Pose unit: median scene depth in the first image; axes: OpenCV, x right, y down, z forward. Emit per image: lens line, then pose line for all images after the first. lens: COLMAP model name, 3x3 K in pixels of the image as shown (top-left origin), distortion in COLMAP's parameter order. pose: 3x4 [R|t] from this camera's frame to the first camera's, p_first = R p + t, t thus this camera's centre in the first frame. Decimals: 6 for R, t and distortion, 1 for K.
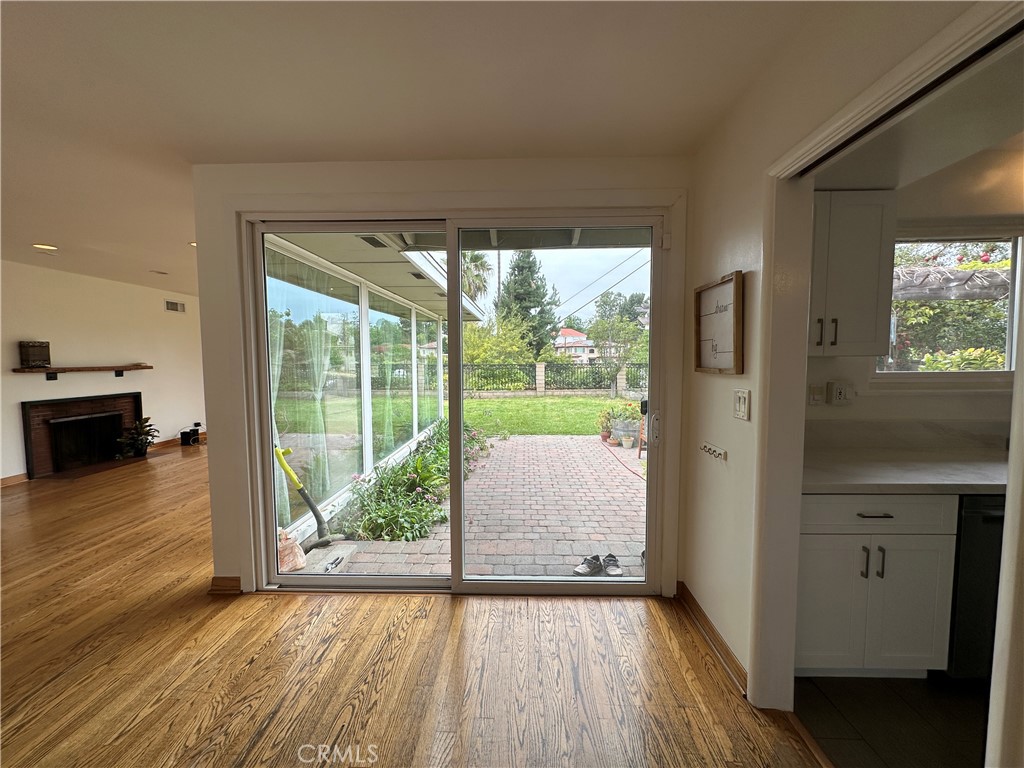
lens RADIAL K [[408.7, 0, 513.0], [0, 408.7, 385.1], [0, 0, 1]] dist [-0.001993, 0.000478]
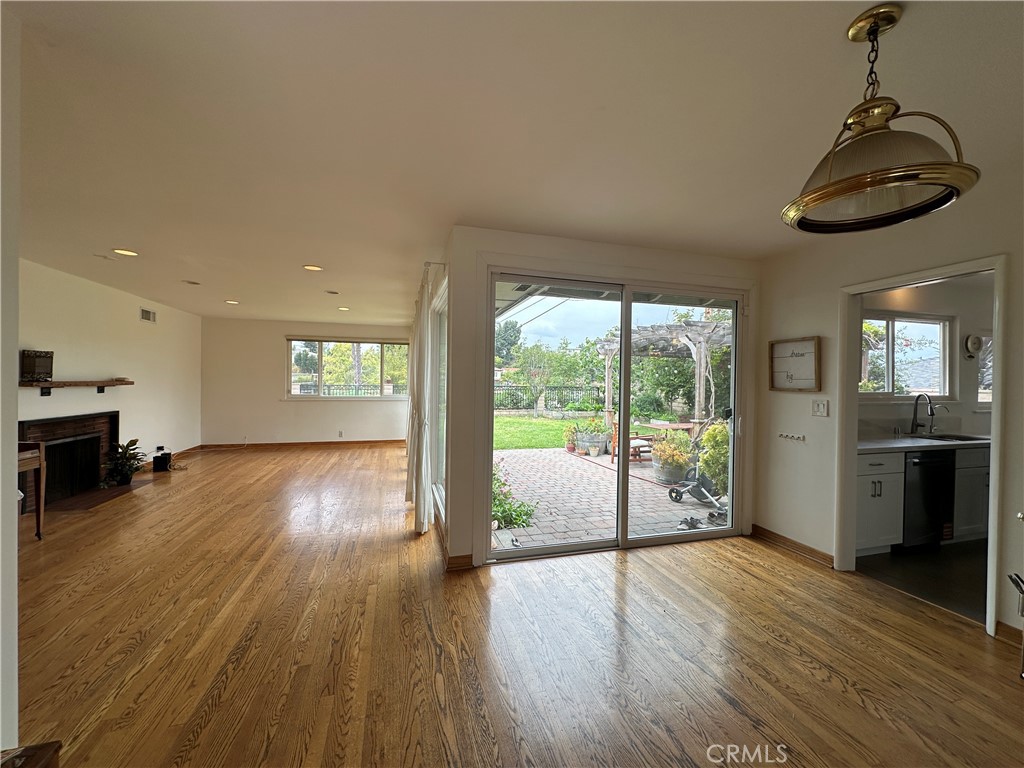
lens RADIAL K [[408.7, 0, 513.6], [0, 408.7, 385.7], [0, 0, 1]] dist [-0.001993, 0.000478]
pose [[0.951863, 0.013750, 0.306216, -0.466541], [0.002796, 0.998562, -0.053530, 0.014837], [-0.306512, 0.051810, 0.950456, -0.116498]]
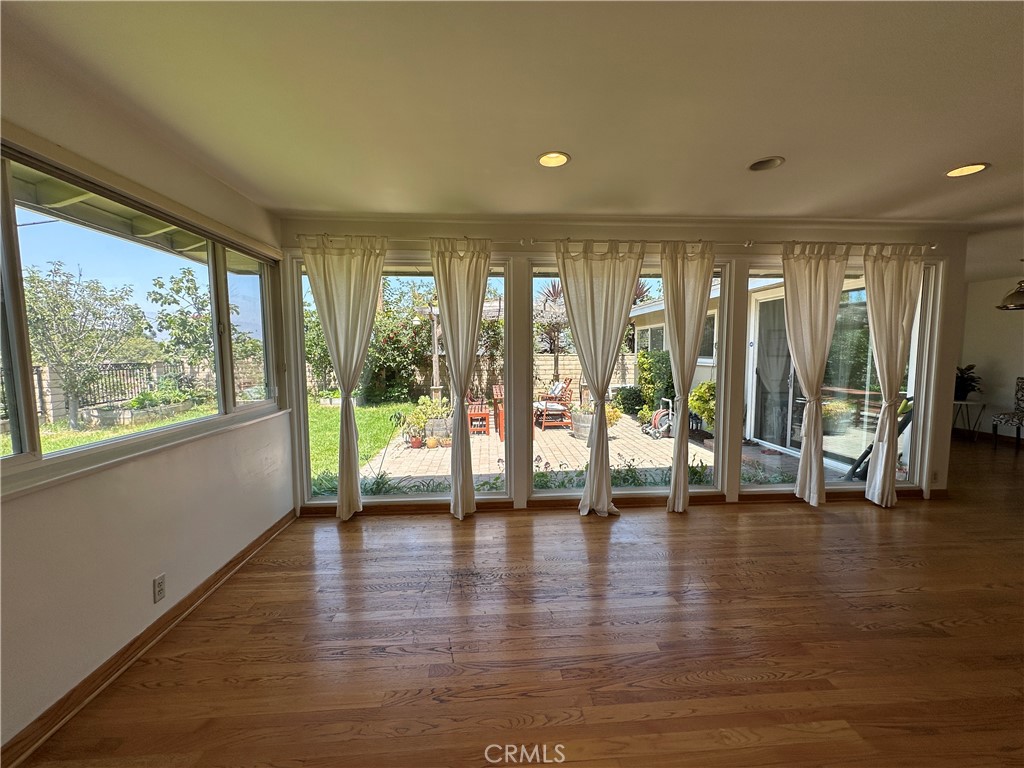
lens RADIAL K [[408.7, 0, 513.1], [0, 408.7, 385.7], [0, 0, 1]] dist [-0.001993, 0.000478]
pose [[-0.096388, -0.075531, 0.992474, -1.055993], [0.073349, 0.993867, 0.082760, -0.090722], [-0.992638, 0.080774, -0.090256, 1.381936]]
